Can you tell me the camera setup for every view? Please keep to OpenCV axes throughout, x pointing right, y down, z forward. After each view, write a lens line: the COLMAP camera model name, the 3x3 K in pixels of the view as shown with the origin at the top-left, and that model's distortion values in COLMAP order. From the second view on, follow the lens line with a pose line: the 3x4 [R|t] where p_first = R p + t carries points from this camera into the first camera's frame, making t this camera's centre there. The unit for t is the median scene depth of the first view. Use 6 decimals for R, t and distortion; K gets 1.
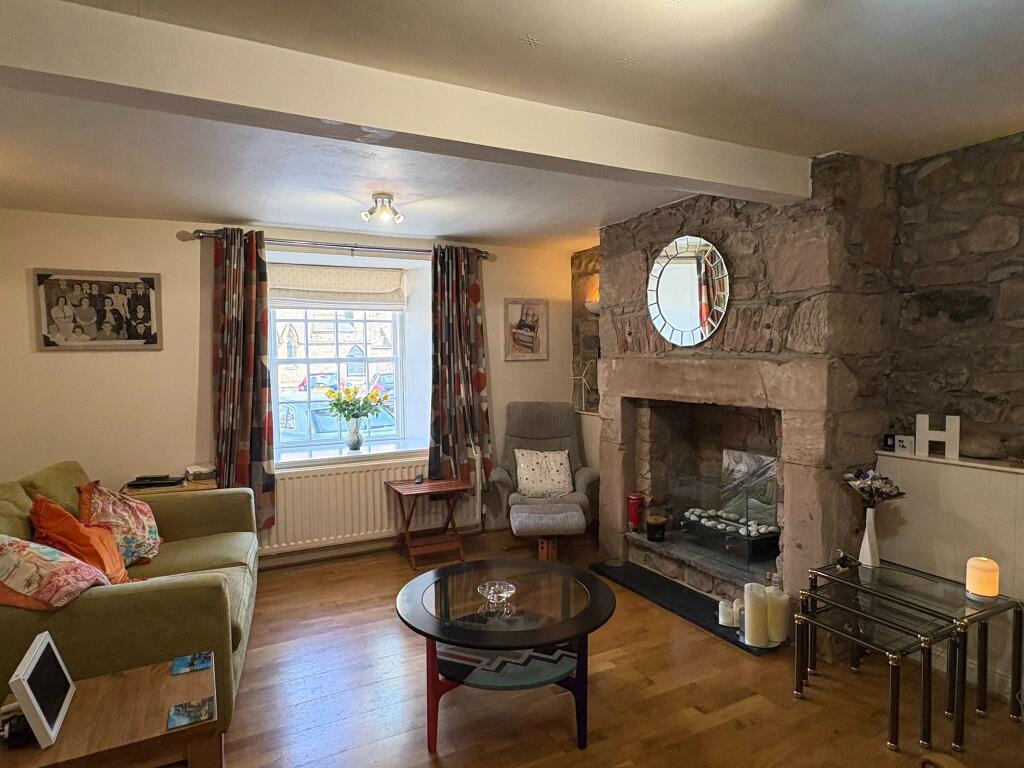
lens RADIAL K [[621.2, 0, 510.2], [0, 621.2, 384.8], [0, 0, 1]] dist [-0.000071, -0.000119]
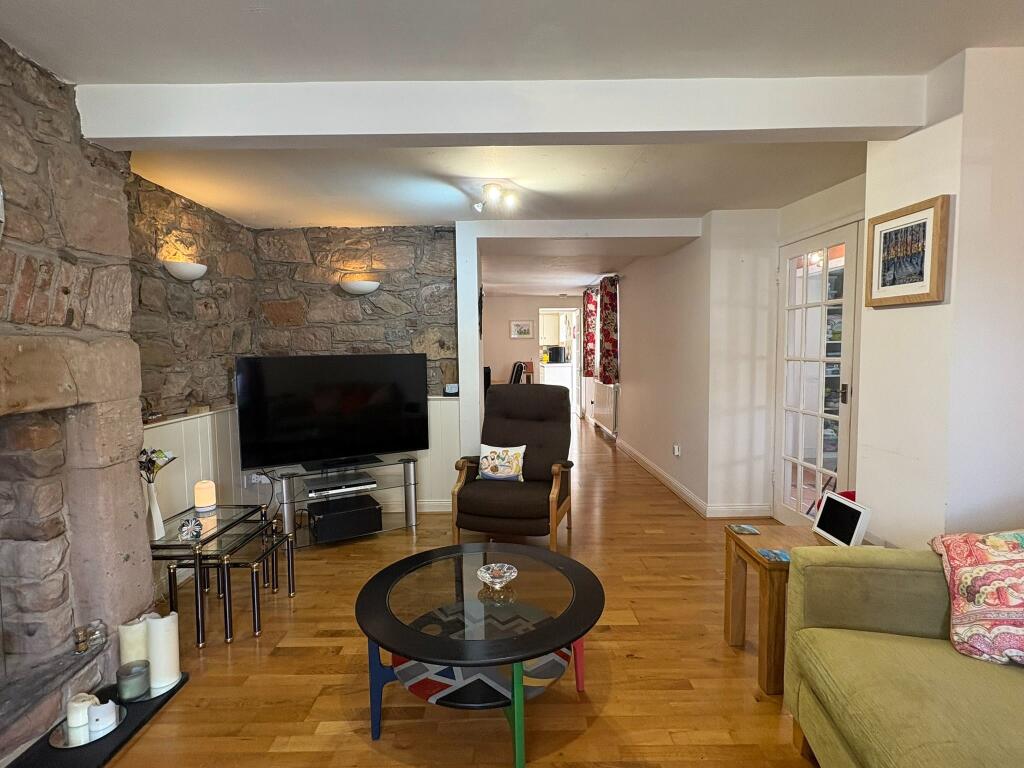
lens RADIAL K [[511.7, 0, 511.3], [0, 511.7, 381.1], [0, 0, 1]] dist [-0.000945, -0.000120]
pose [[-0.881985, -0.008630, 0.471199, -0.318722], [0.046689, 0.993314, 0.105585, -0.029651], [-0.468960, 0.115124, -0.875684, 1.305176]]
